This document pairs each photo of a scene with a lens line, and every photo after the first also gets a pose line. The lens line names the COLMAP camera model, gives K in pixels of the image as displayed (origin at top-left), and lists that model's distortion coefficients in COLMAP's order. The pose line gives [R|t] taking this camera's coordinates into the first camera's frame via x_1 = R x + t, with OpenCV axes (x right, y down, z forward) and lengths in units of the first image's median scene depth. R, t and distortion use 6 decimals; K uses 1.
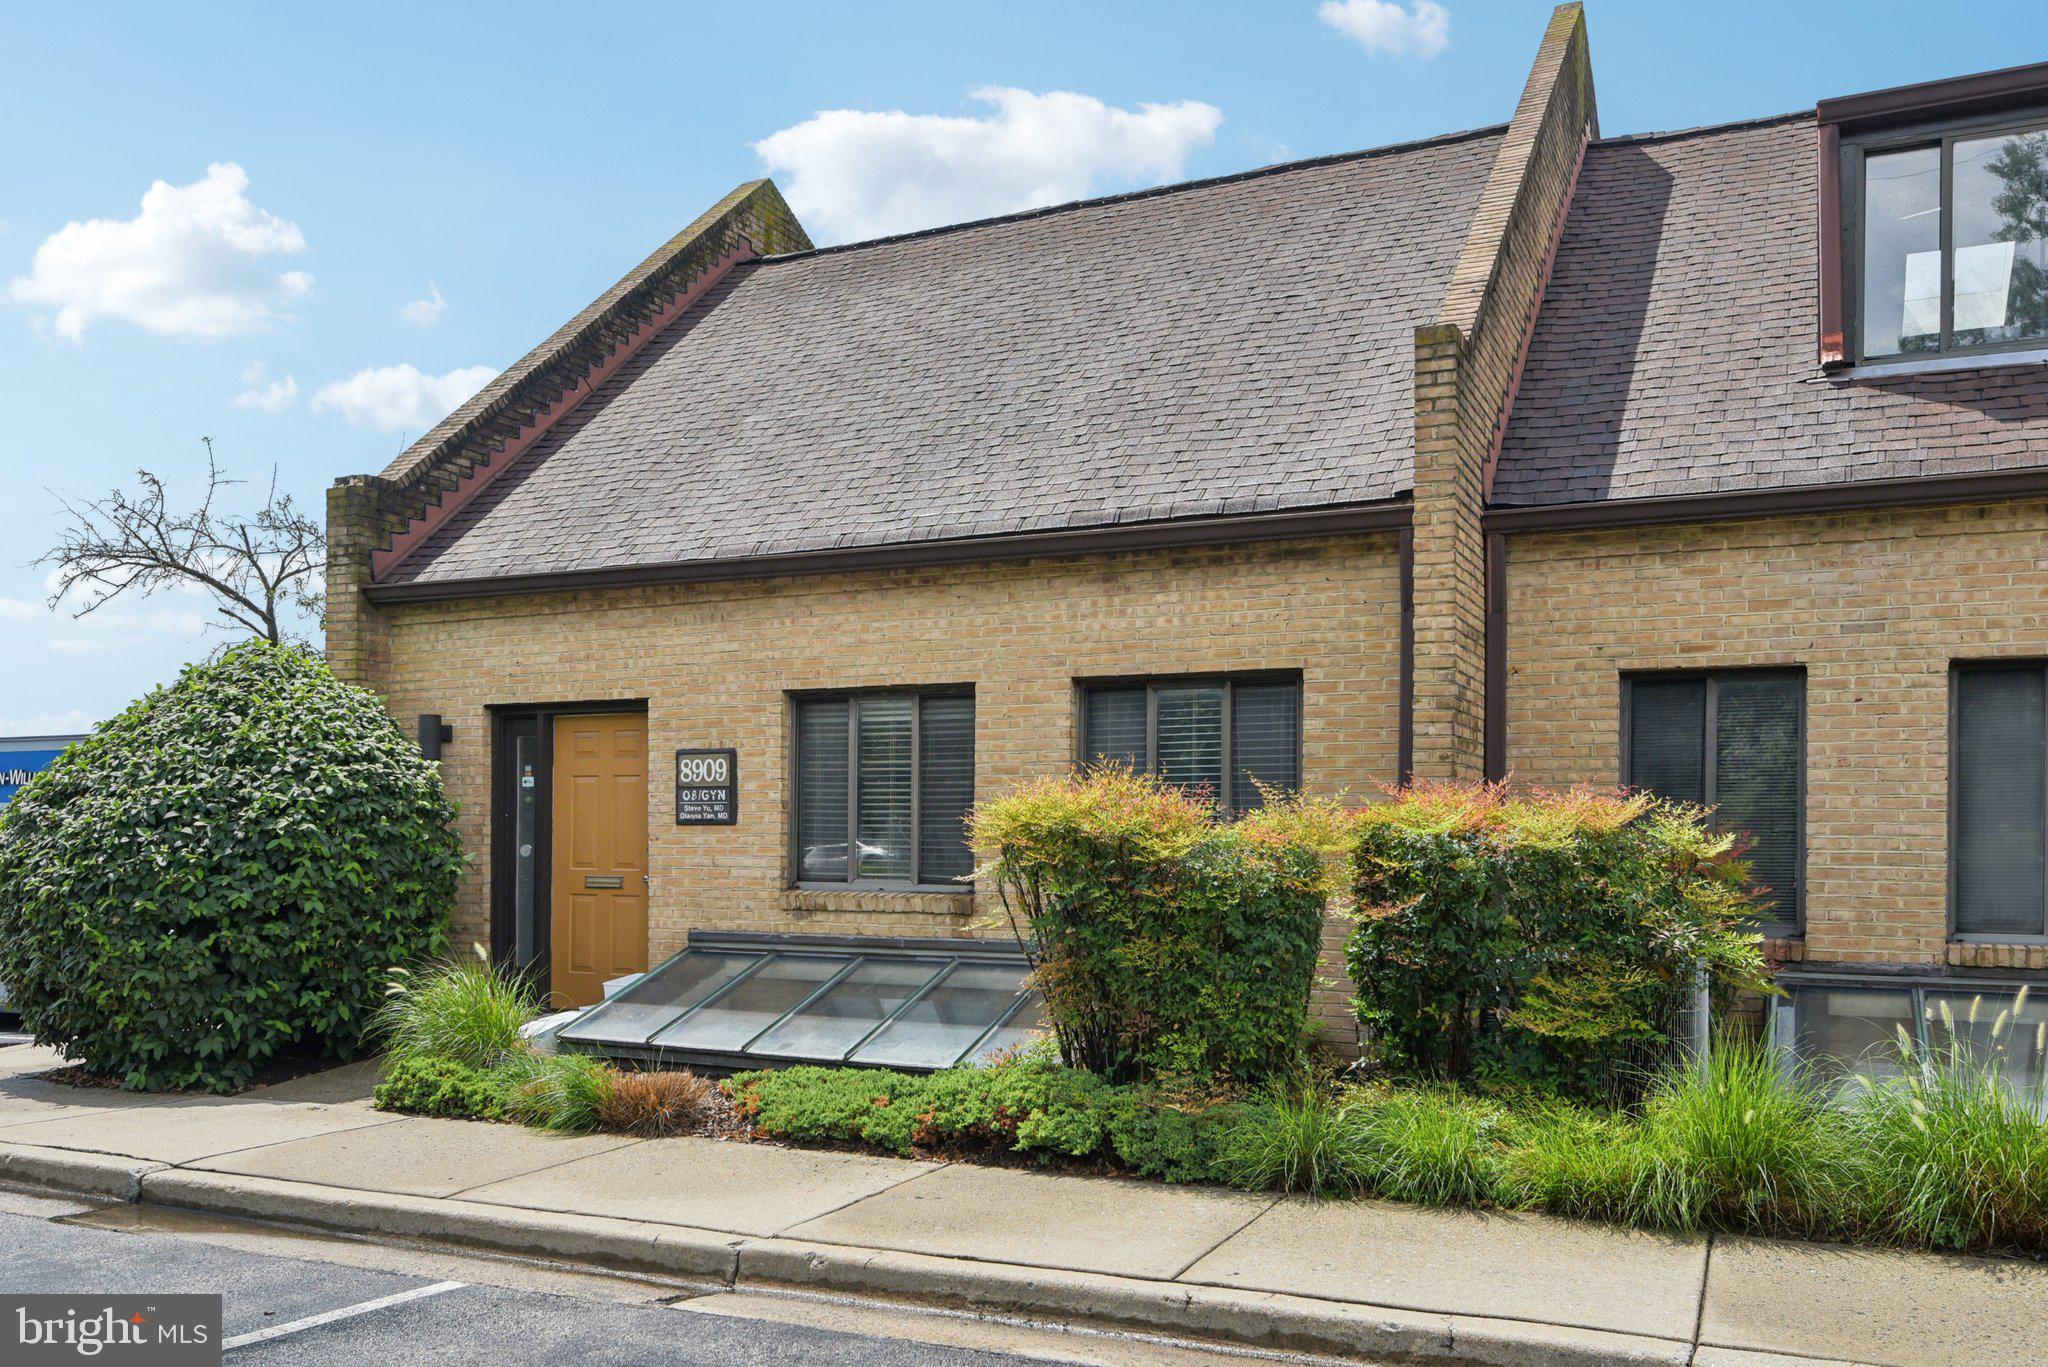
lens RADIAL K [[1575.4, 0, 1024.2], [0, 1575.4, 684.3], [0, 0, 1]] dist [-0.004519, -0.000401]
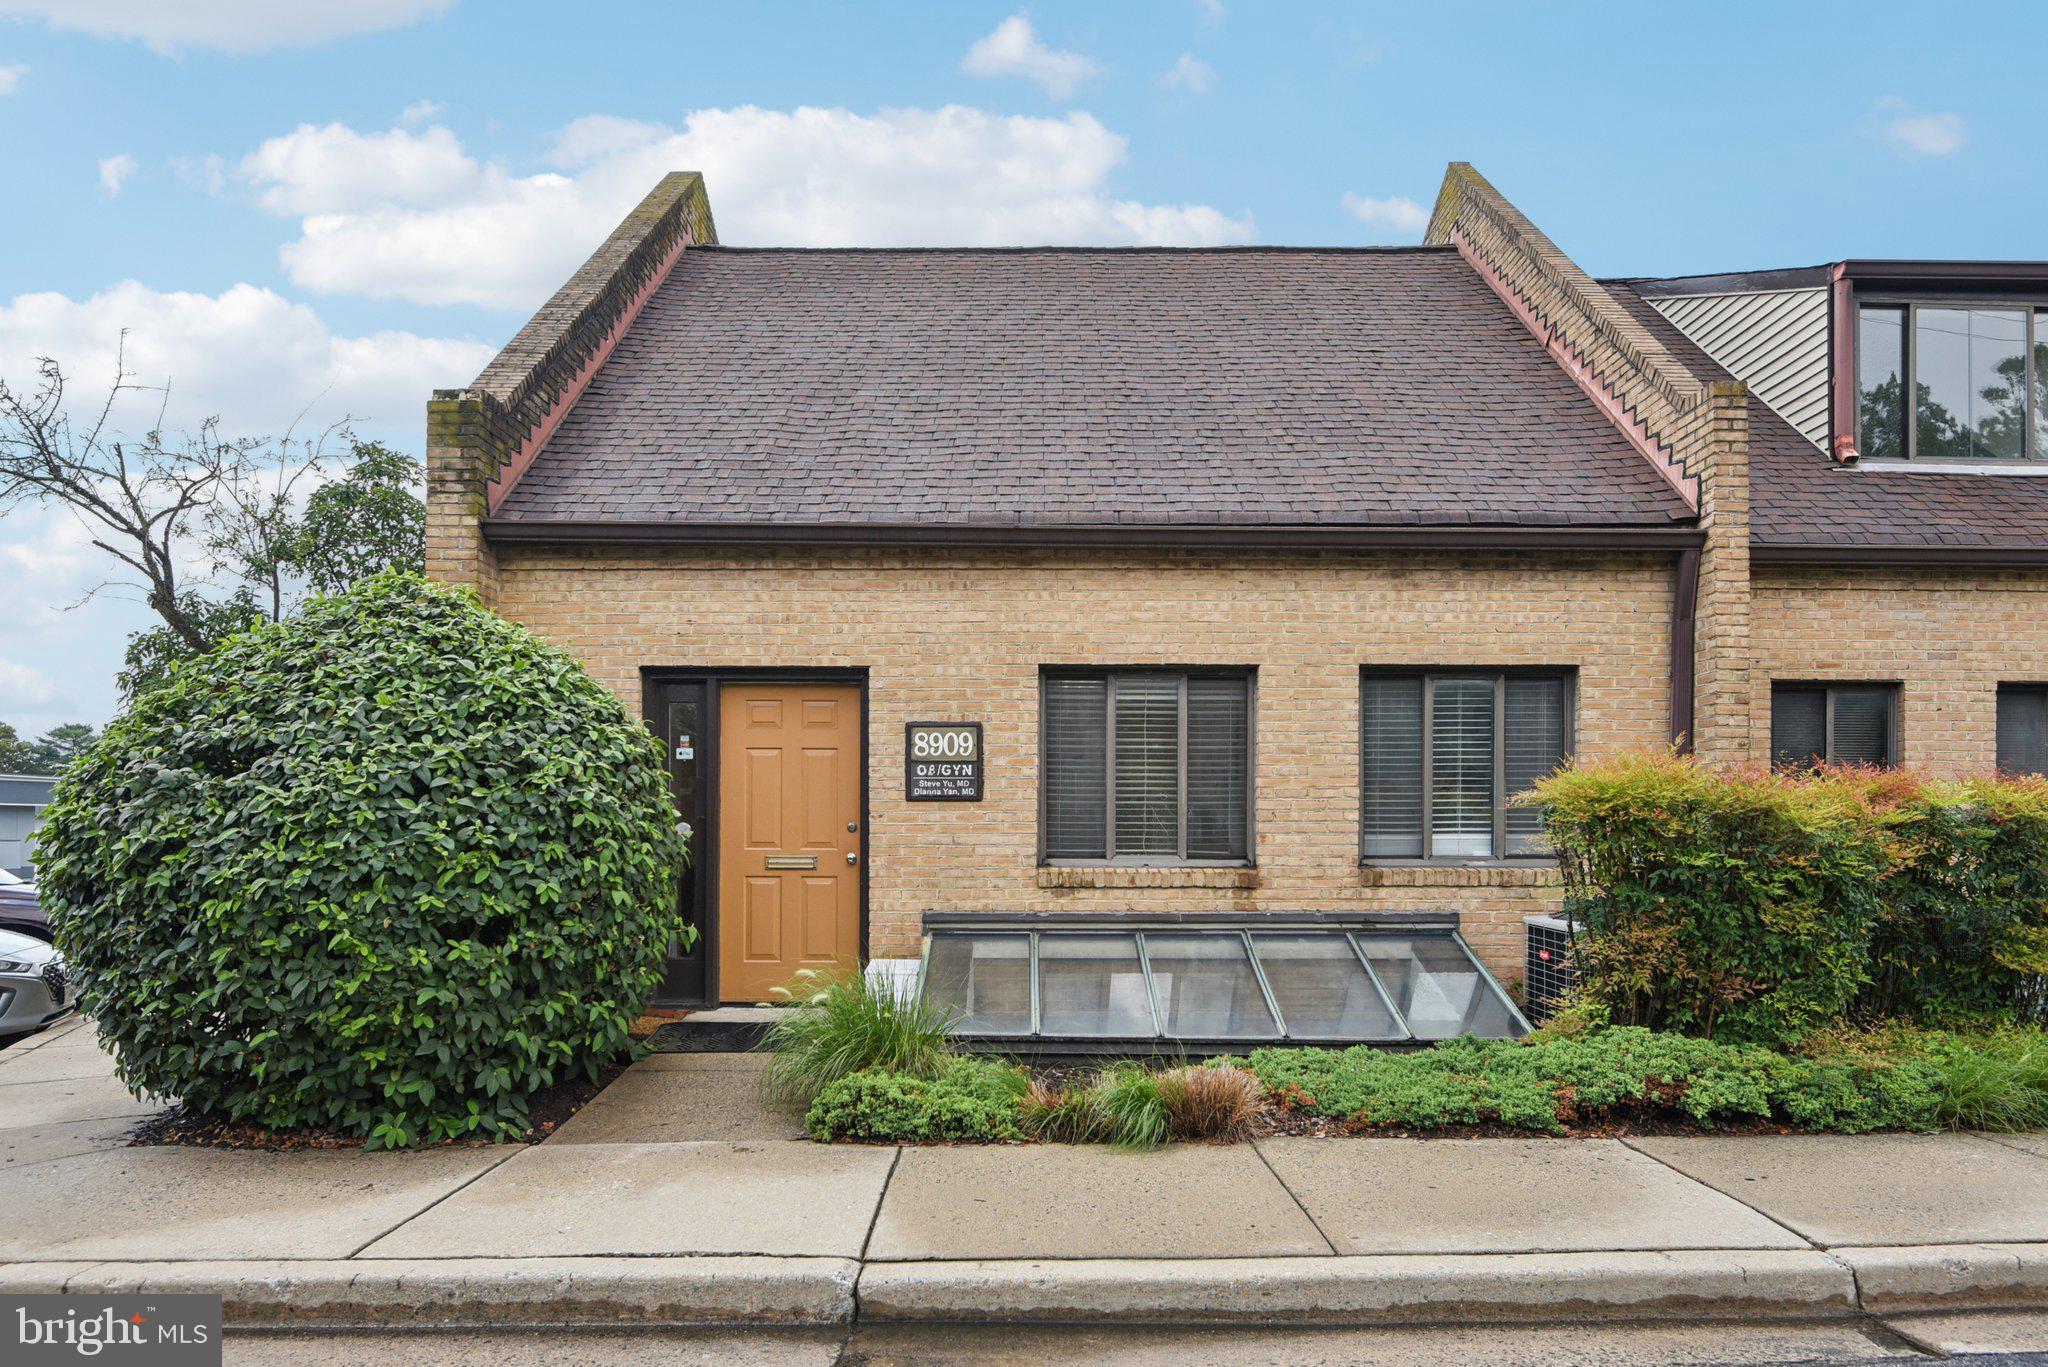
lens RADIAL K [[1223.5, 0, 1024.4], [0, 1223.5, 718.8], [0, 0, 1]] dist [-0.011131, -0.003129]
pose [[0.908273, 0.033971, 0.416996, -0.503735], [-0.039123, 0.999227, 0.003811, 0.037018], [-0.416544, -0.019775, 0.908900, 0.326822]]
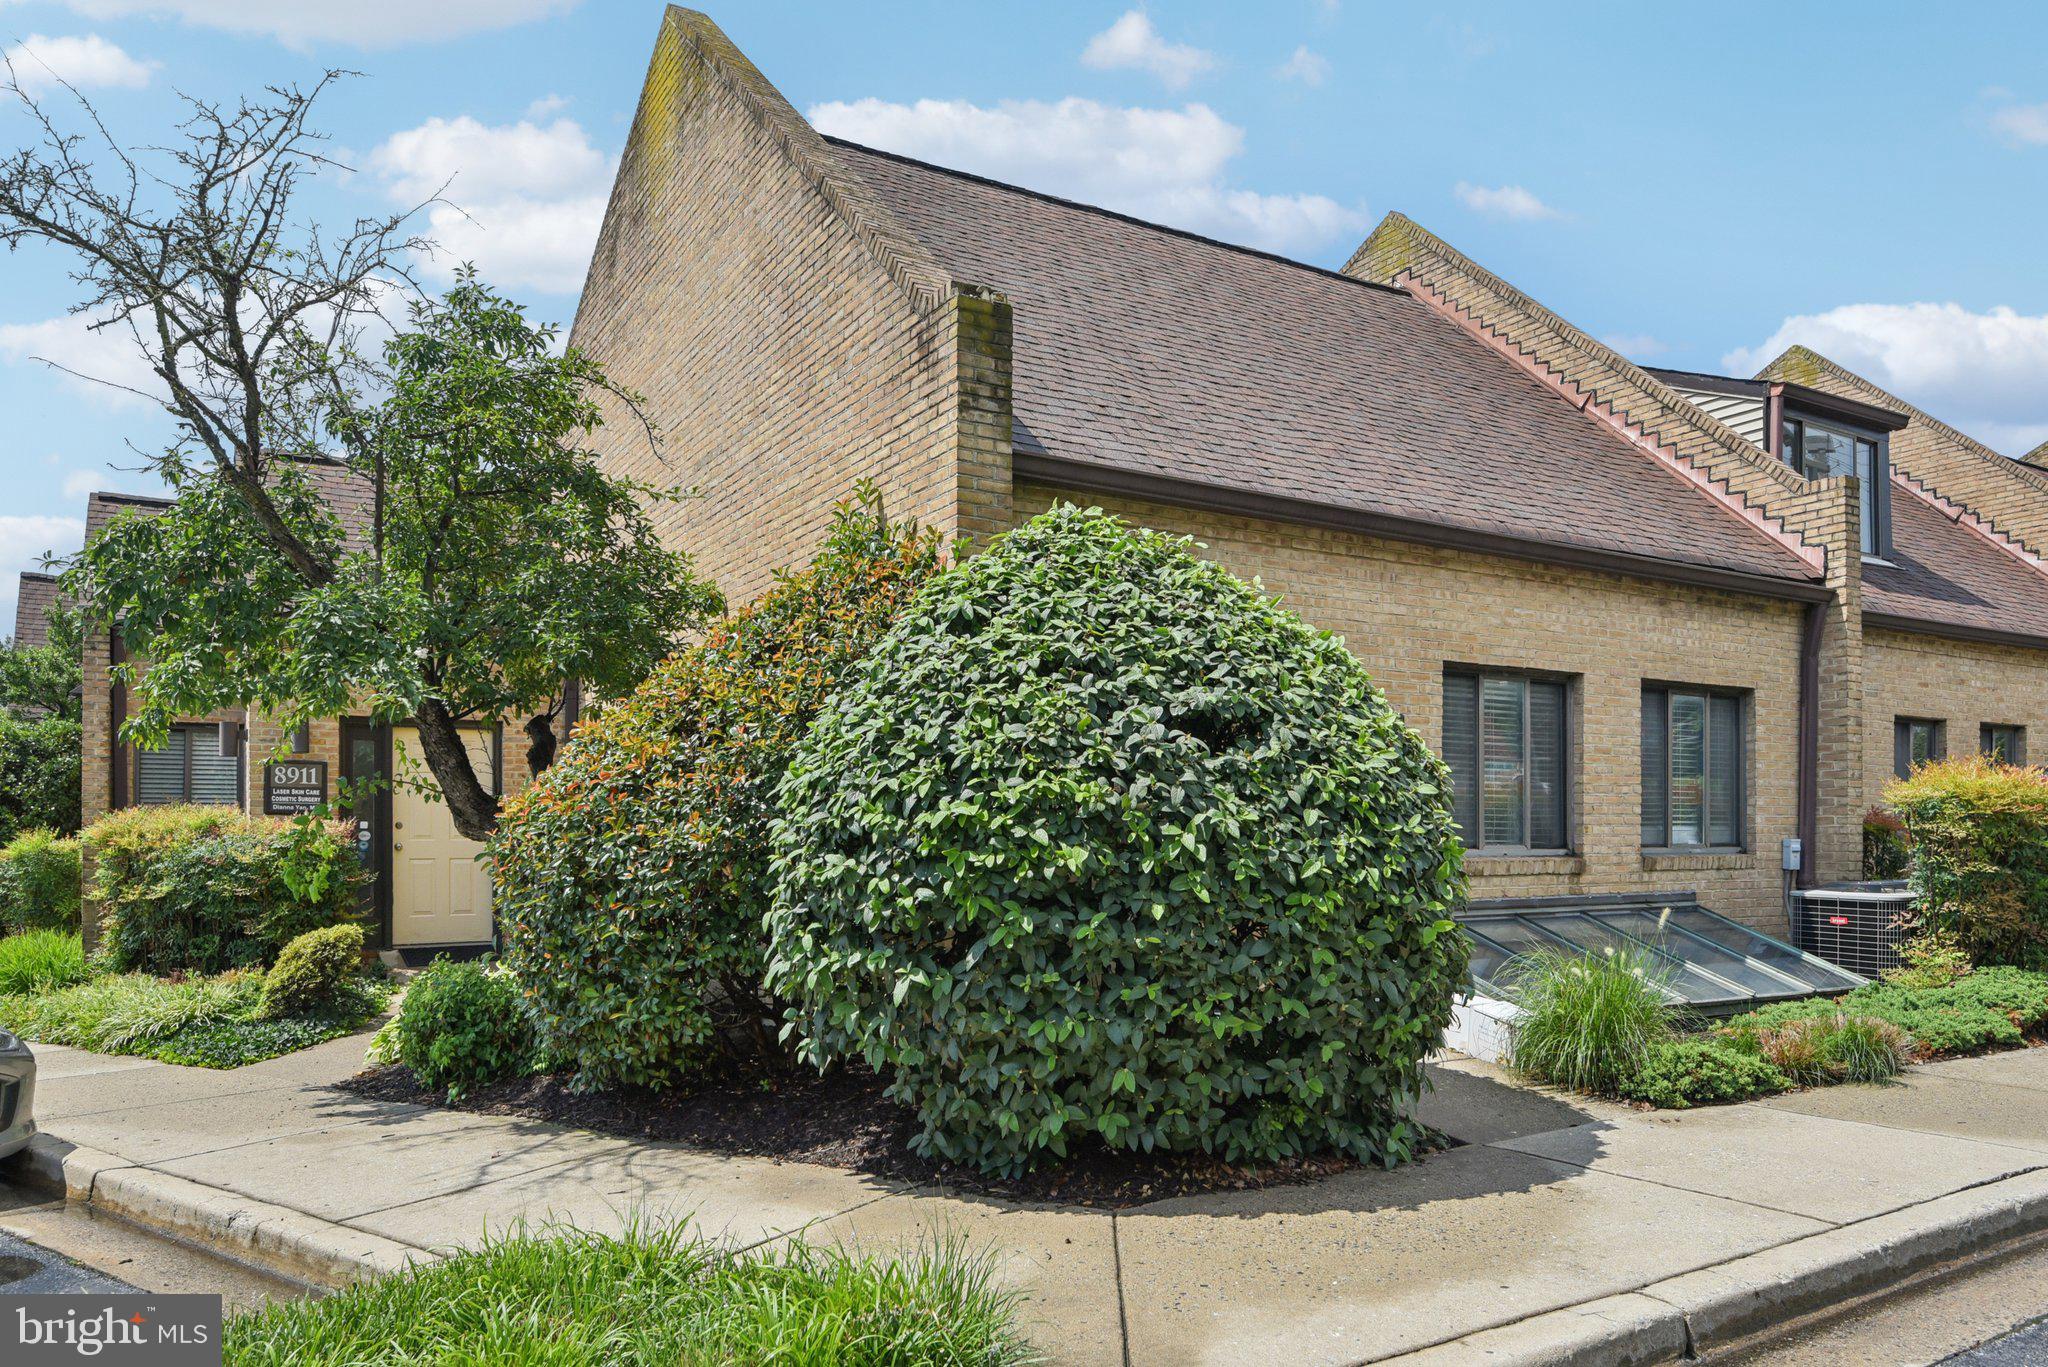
lens RADIAL K [[1389.8, 0, 1023.2], [0, 1389.8, 689.6], [0, 0, 1]] dist [-0.000420, -0.000449]
pose [[0.568097, 0.080813, 0.818984, -1.095114], [-0.080509, 0.995851, -0.042420, 0.086524], [-0.819014, -0.041837, 0.572246, 0.745822]]
